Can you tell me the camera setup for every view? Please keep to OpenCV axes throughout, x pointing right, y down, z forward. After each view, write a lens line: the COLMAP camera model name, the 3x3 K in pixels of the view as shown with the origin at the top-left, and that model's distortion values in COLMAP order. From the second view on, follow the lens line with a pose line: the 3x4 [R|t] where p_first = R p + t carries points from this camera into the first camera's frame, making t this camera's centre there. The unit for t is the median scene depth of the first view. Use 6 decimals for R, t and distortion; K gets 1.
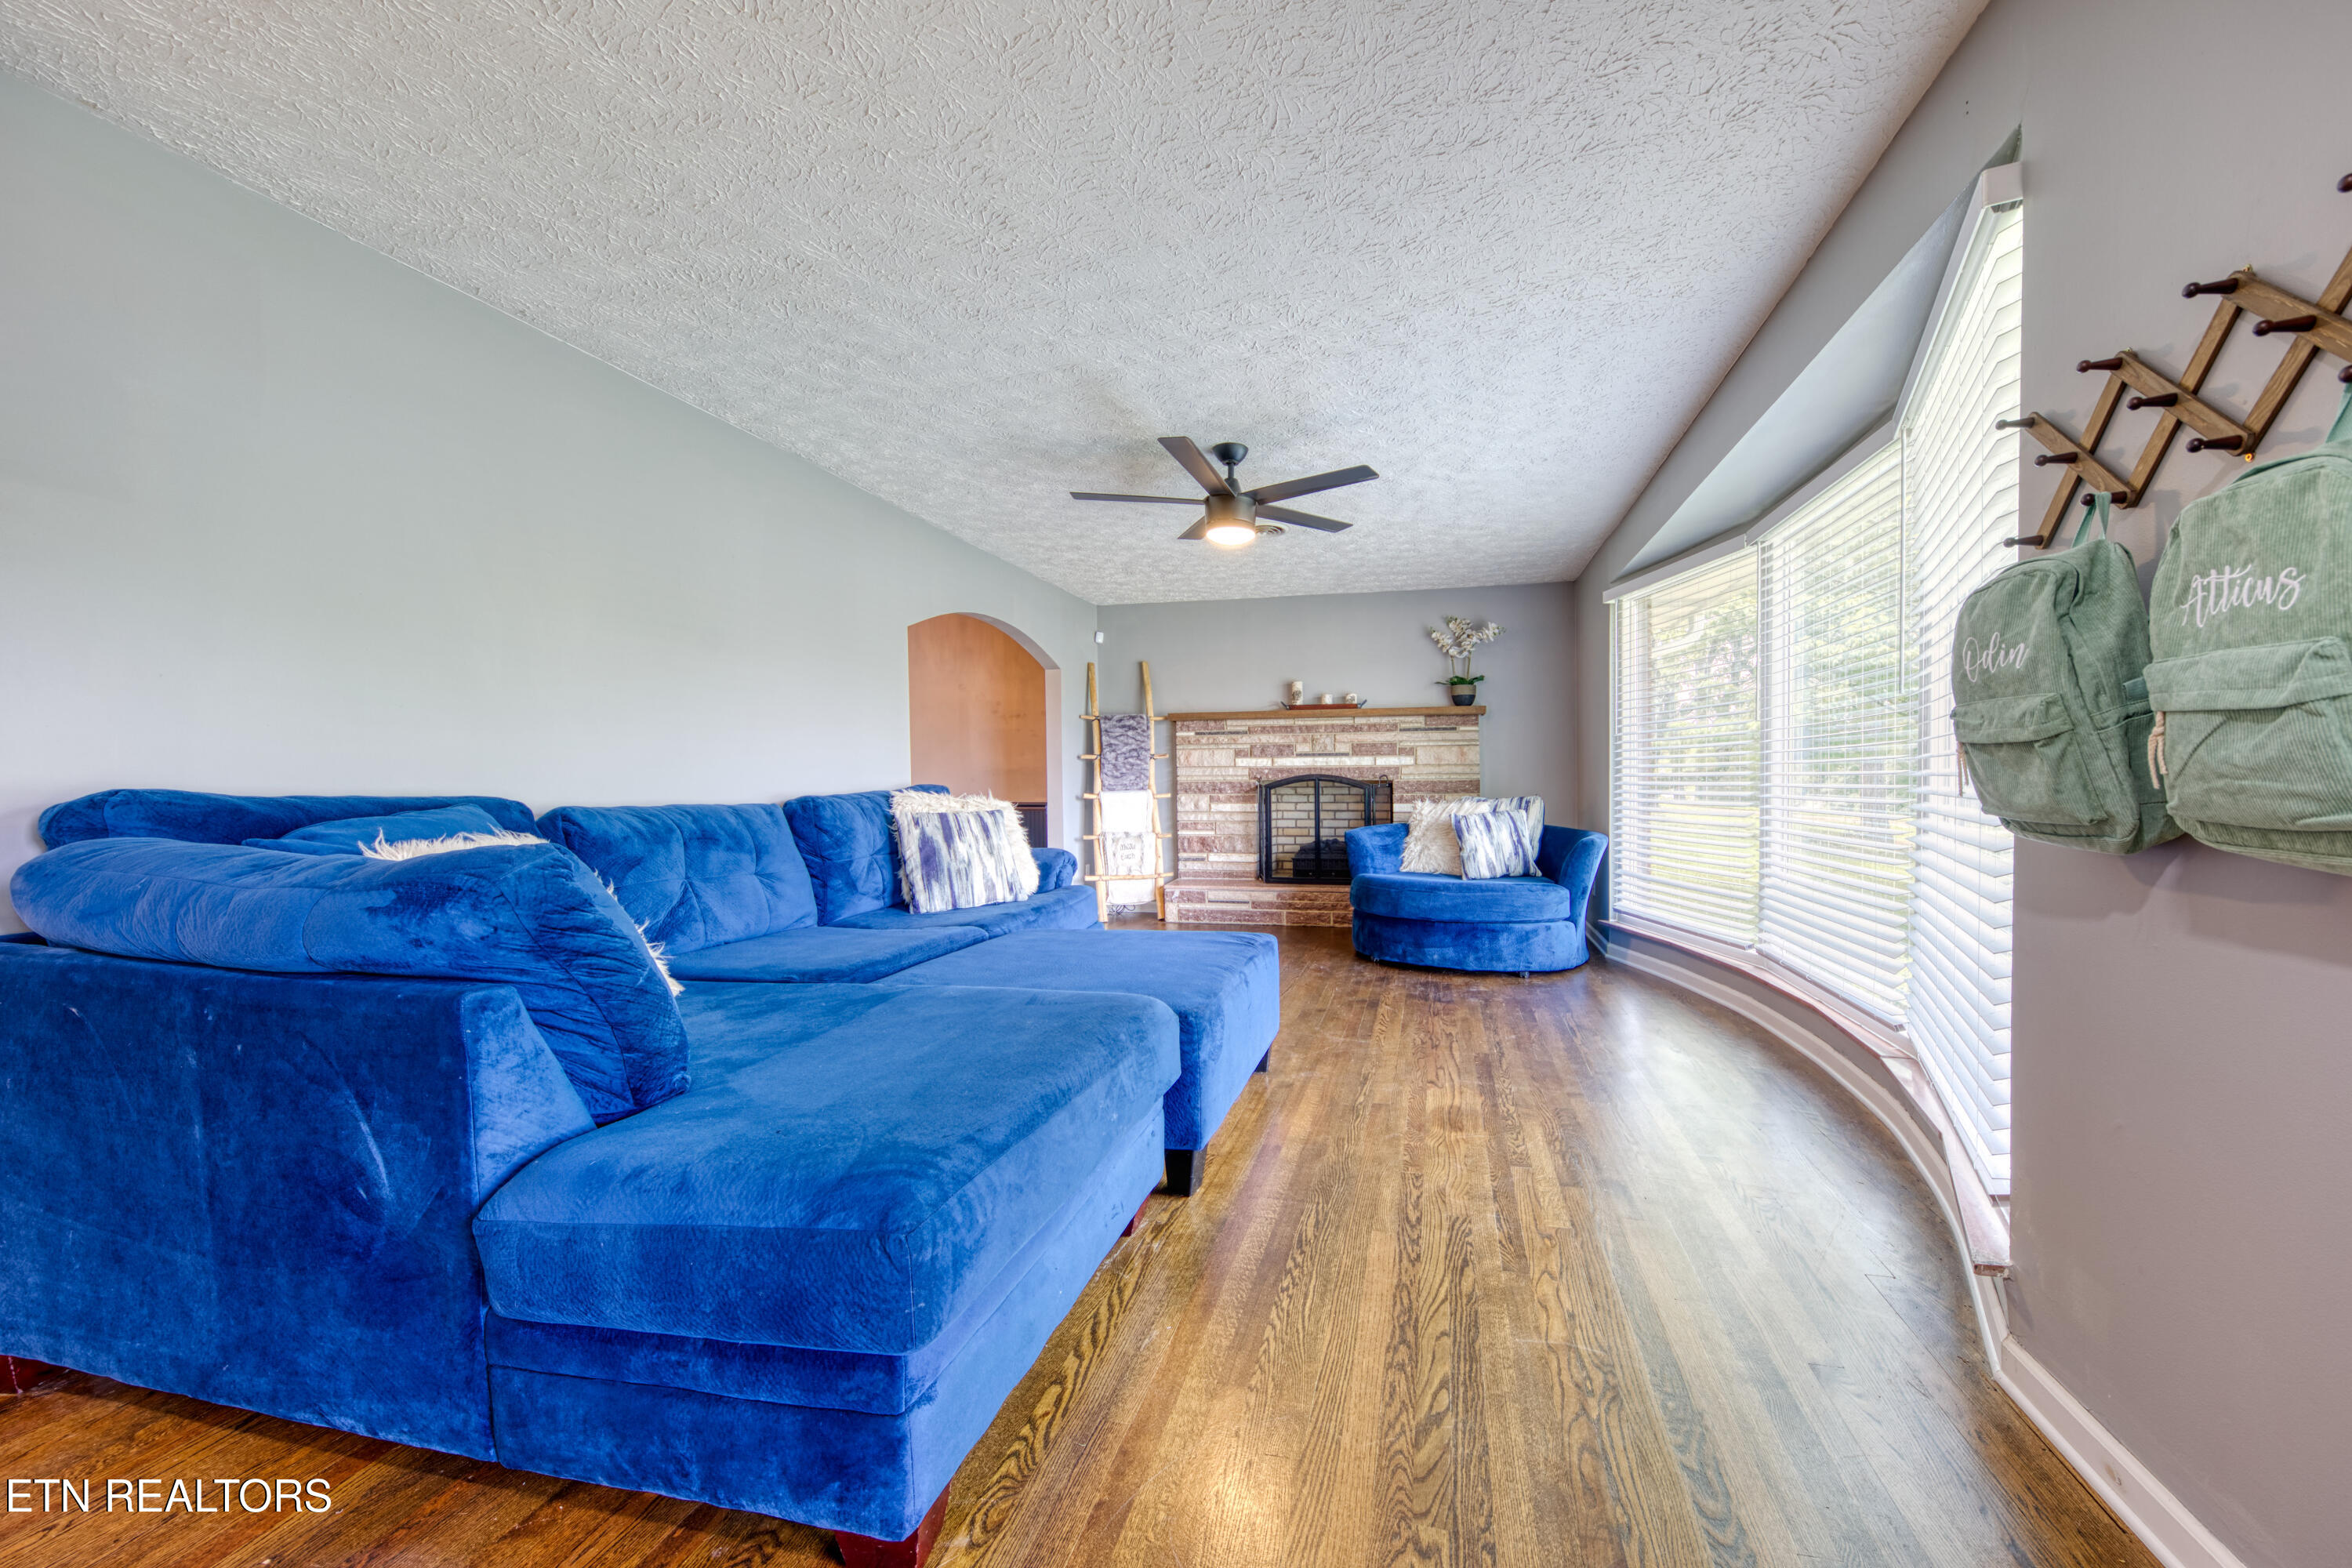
lens RADIAL K [[831.7, 0, 1166.9], [0, 831.7, 791.5], [0, 0, 1]] dist [0.014223, -0.007112]
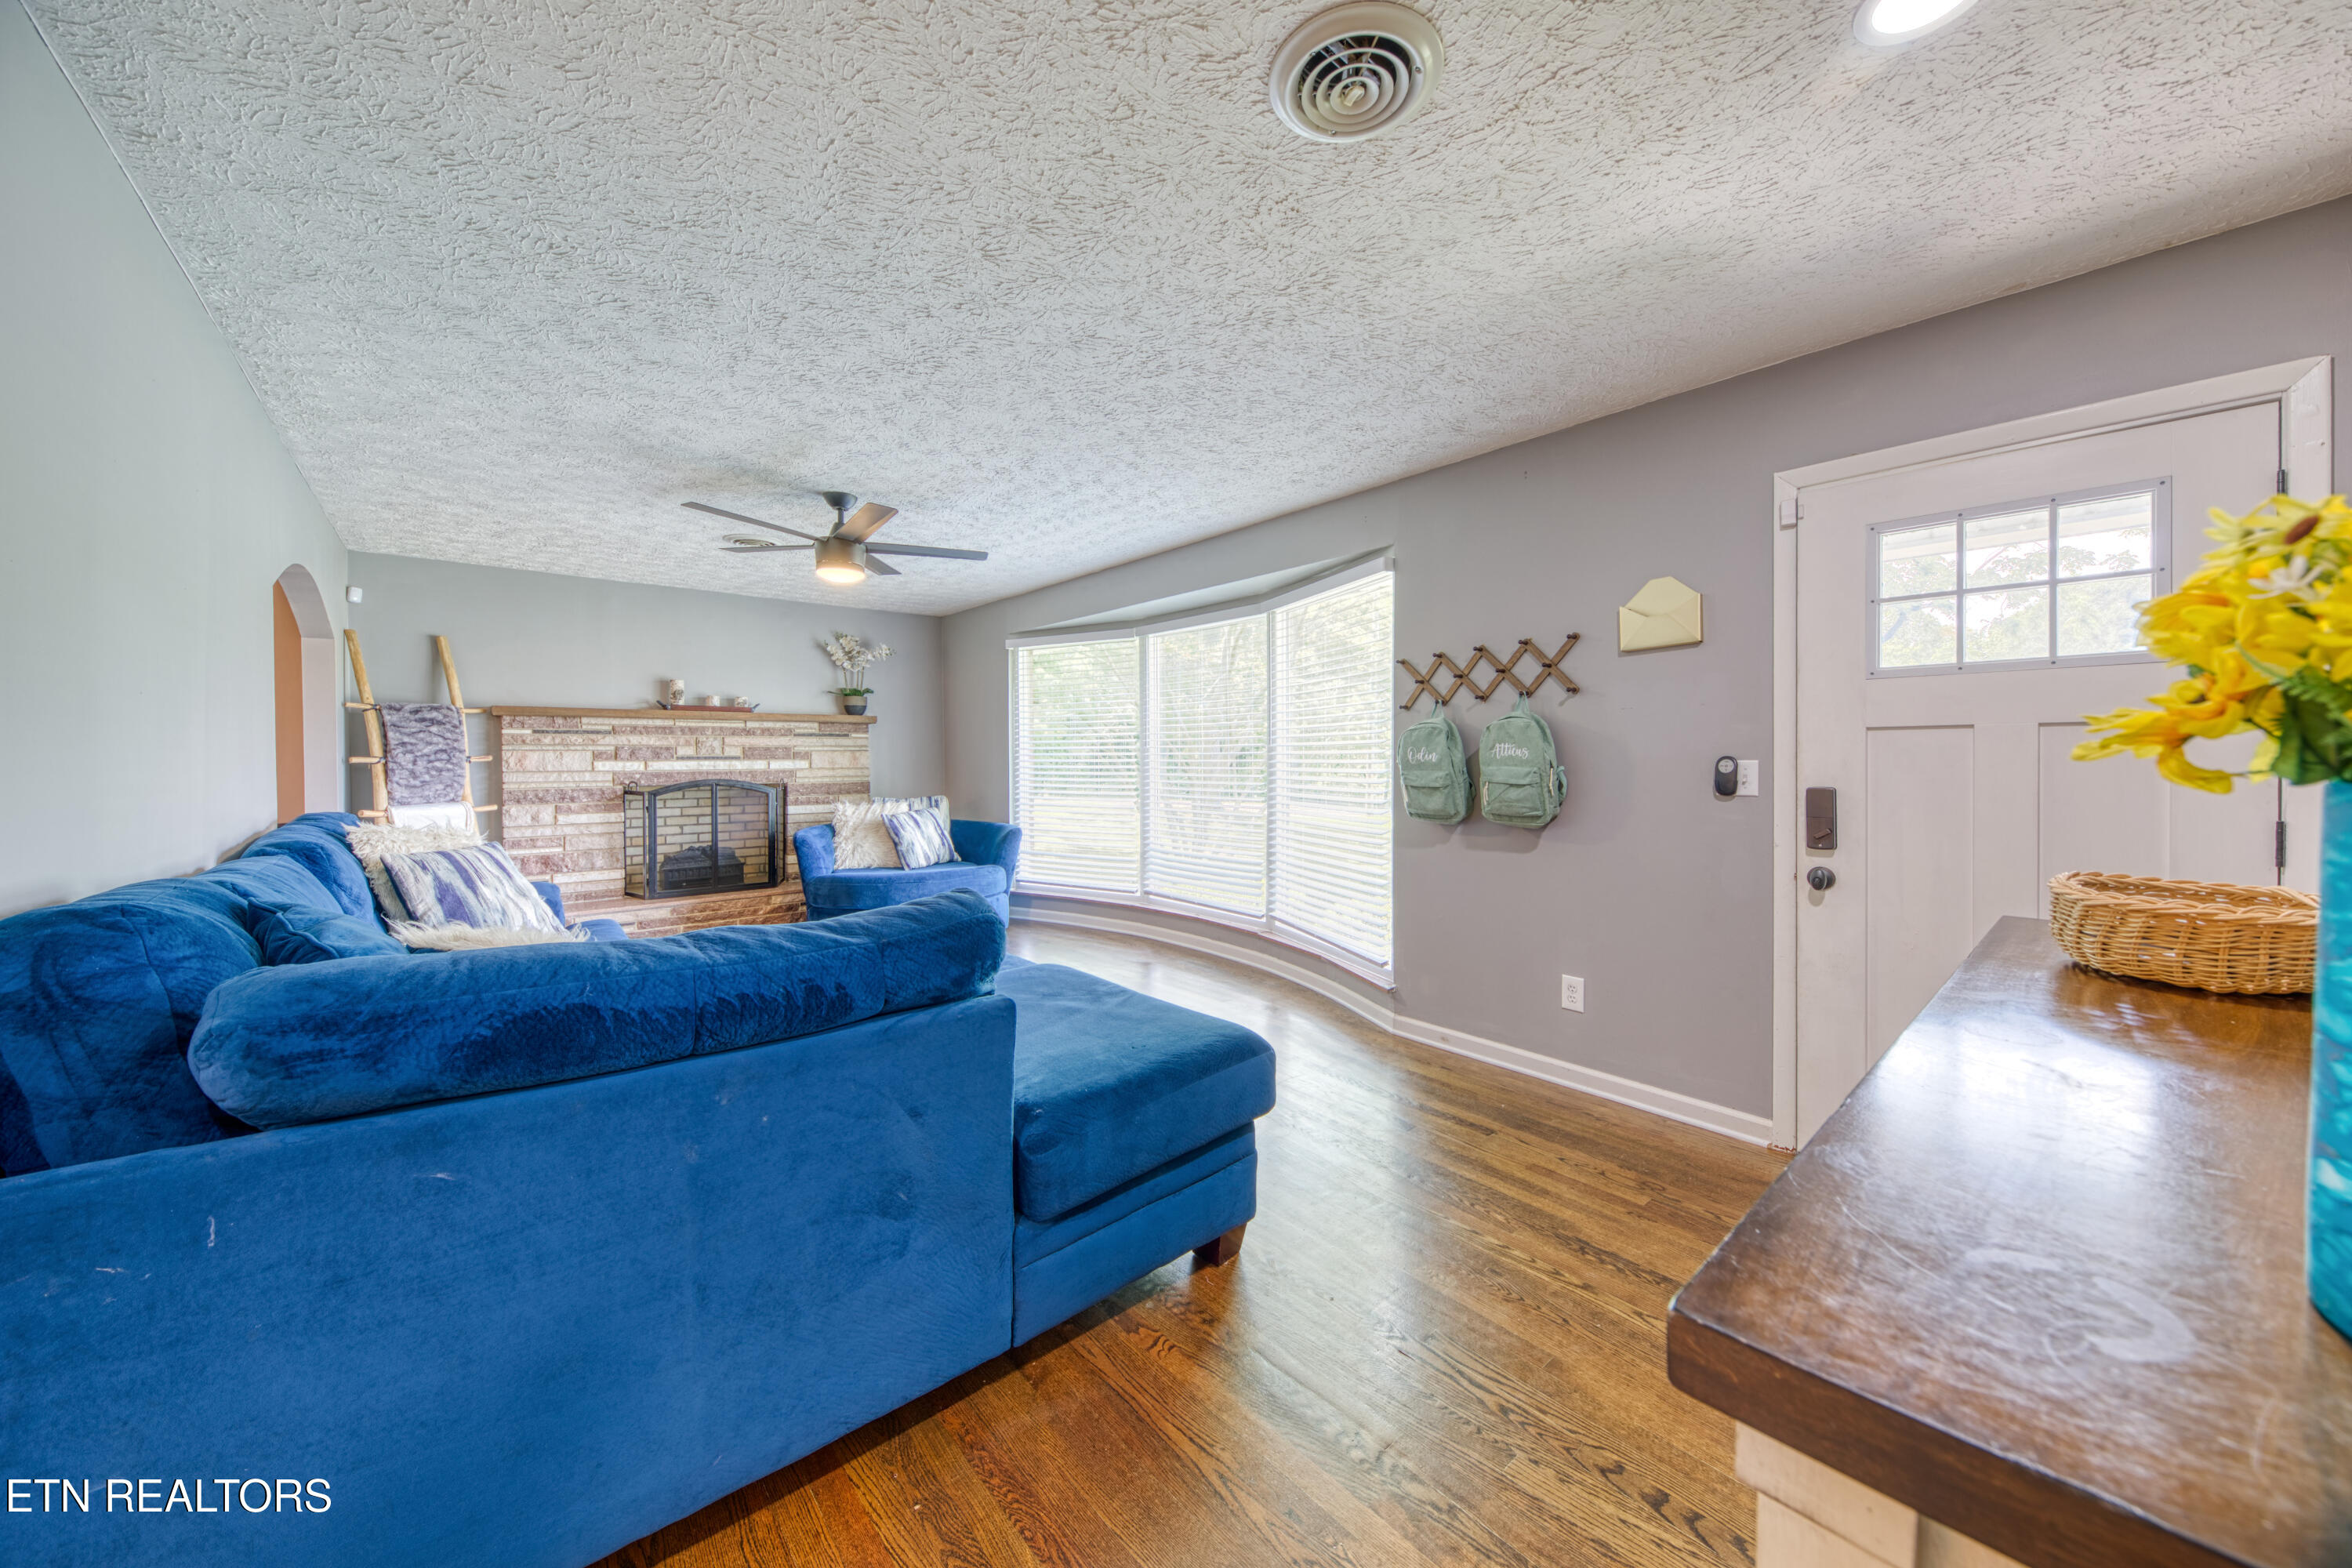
lens RADIAL K [[814.5, 0, 1176.0], [0, 814.5, 784.0], [0, 0, 1]] dist [0.000050, -0.000255]
pose [[0.619869, -0.023699, 0.784347, -0.221816], [0.020857, 0.999688, 0.013723, -0.016529], [-0.784428, 0.007852, 0.620170, -0.004063]]
